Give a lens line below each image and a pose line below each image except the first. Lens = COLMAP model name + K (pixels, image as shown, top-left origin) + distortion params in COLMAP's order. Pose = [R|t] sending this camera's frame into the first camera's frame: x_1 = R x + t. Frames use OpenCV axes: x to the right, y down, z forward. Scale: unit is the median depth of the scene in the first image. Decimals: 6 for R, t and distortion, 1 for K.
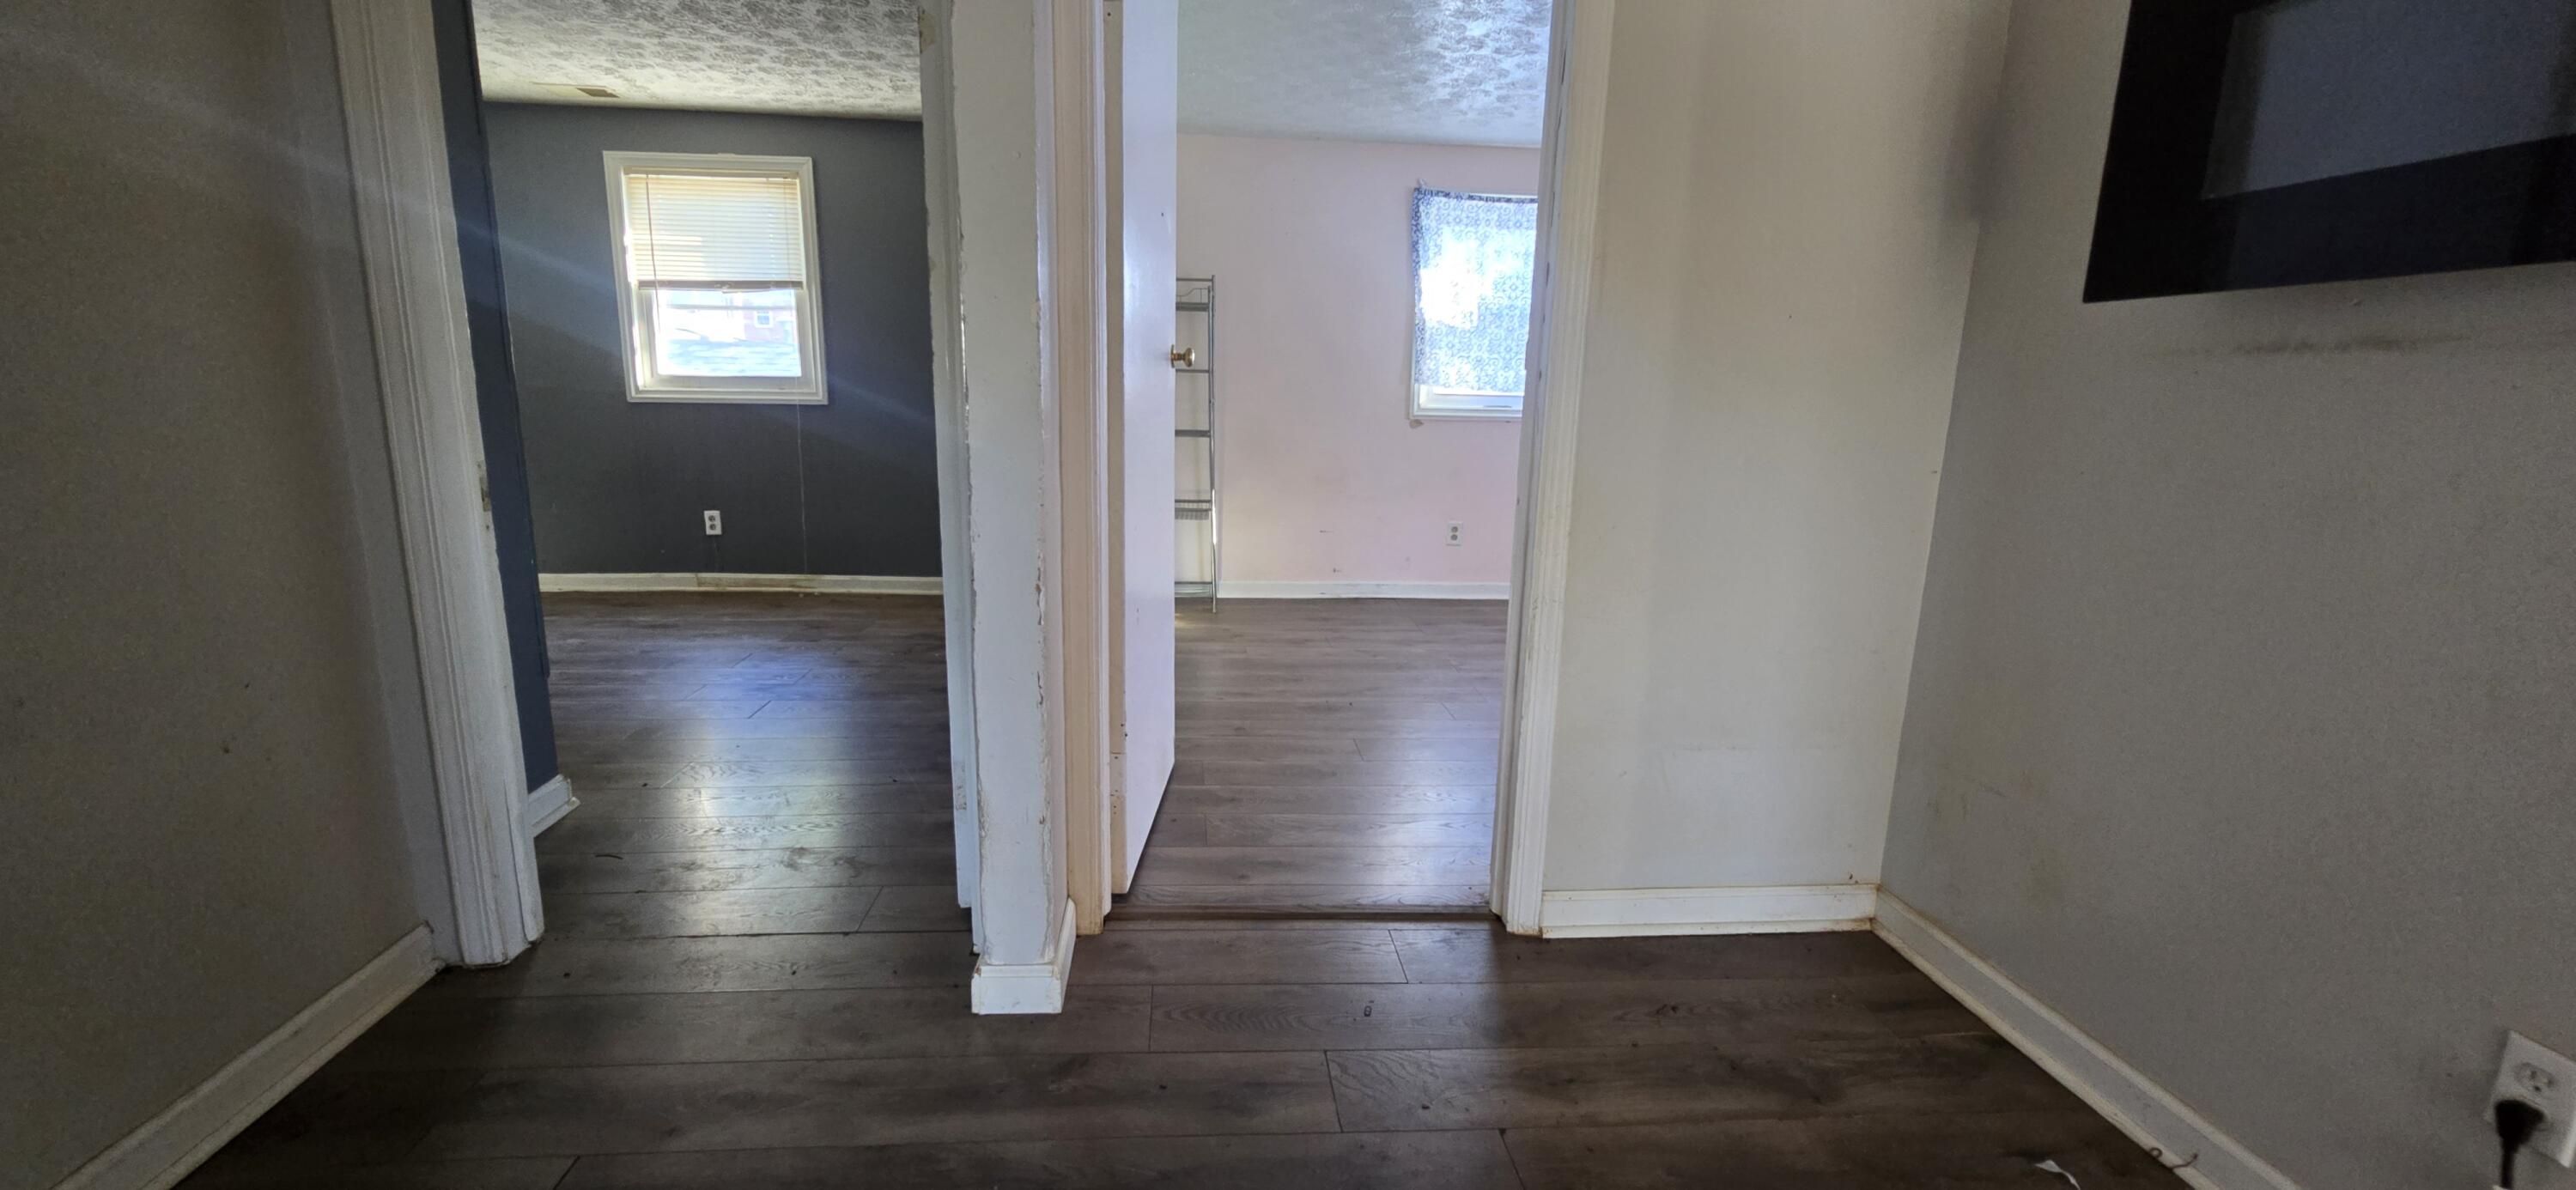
lens RADIAL K [[1046.9, 0, 1286.2], [0, 1046.9, 592.6], [0, 0, 1]] dist [-0.003419, -0.000191]
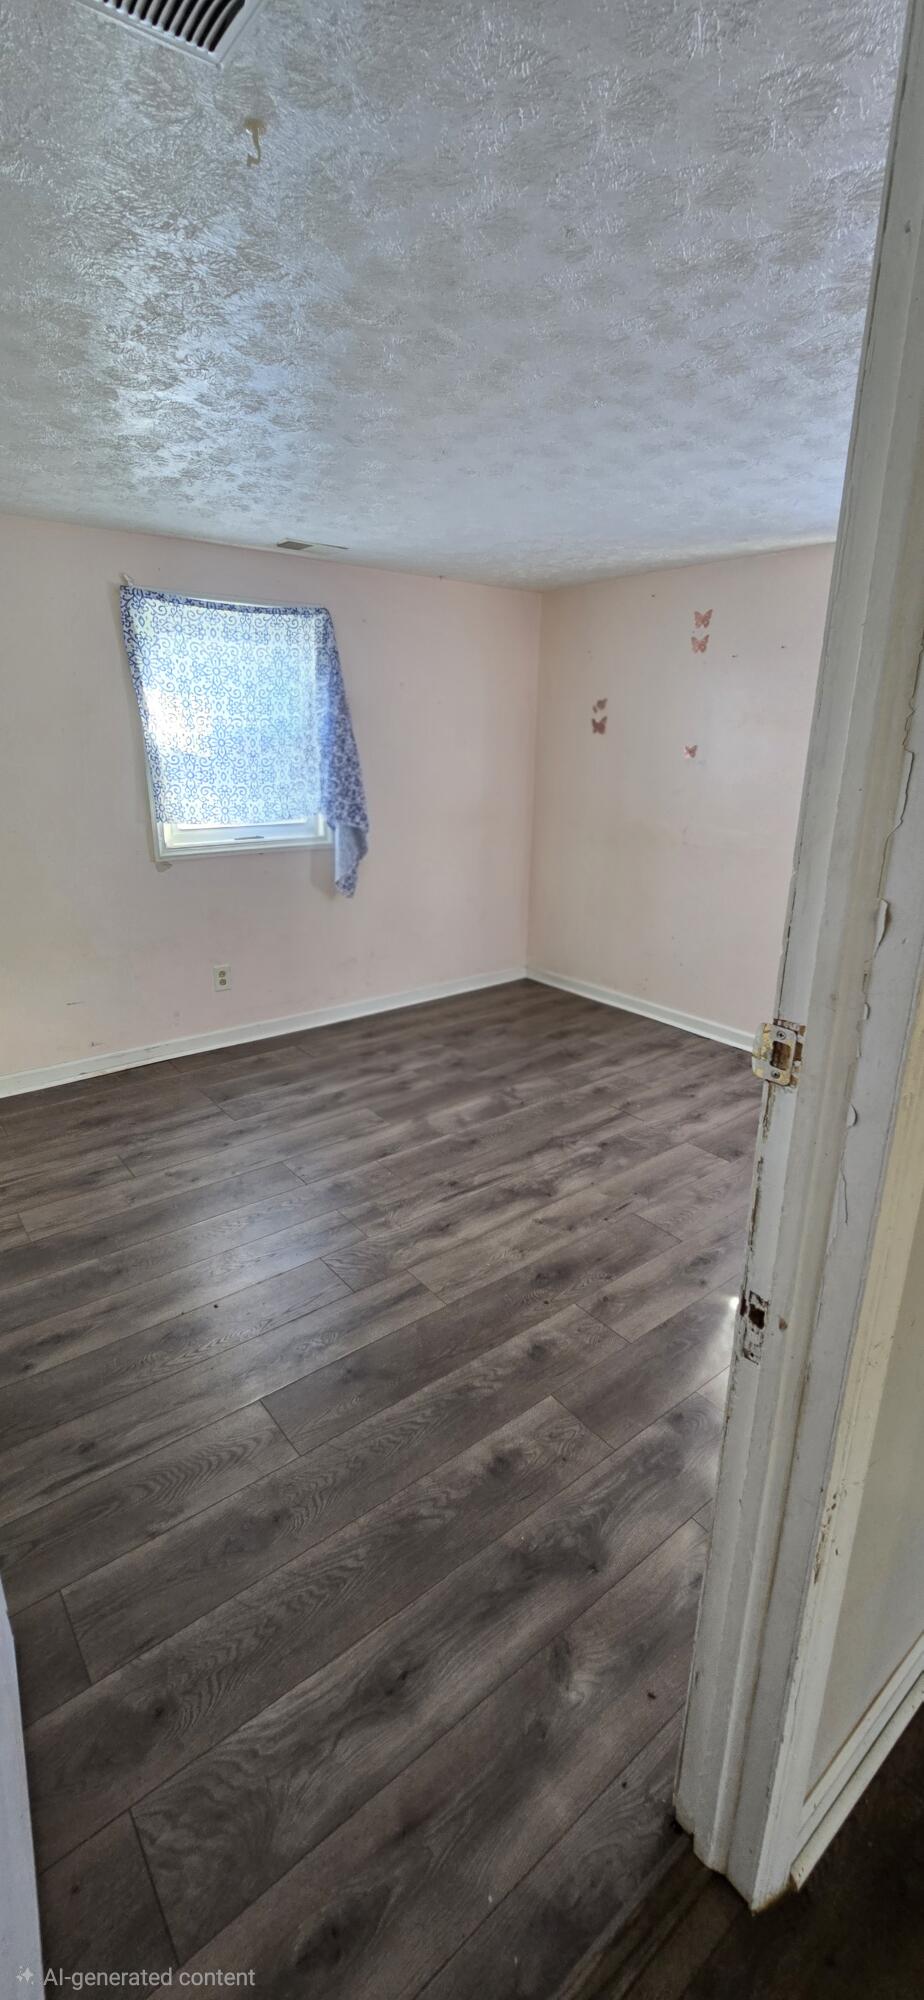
lens RADIAL K [[812.9, 0, 457.9], [0, 812.9, 988.1], [0, 0, 1]] dist [-0.003419, -0.000191]
pose [[0.839080, -0.177661, 0.514181, -0.038944], [0.121065, 0.982450, 0.141897, -0.132810], [-0.530366, -0.056813, 0.845863, 0.297211]]
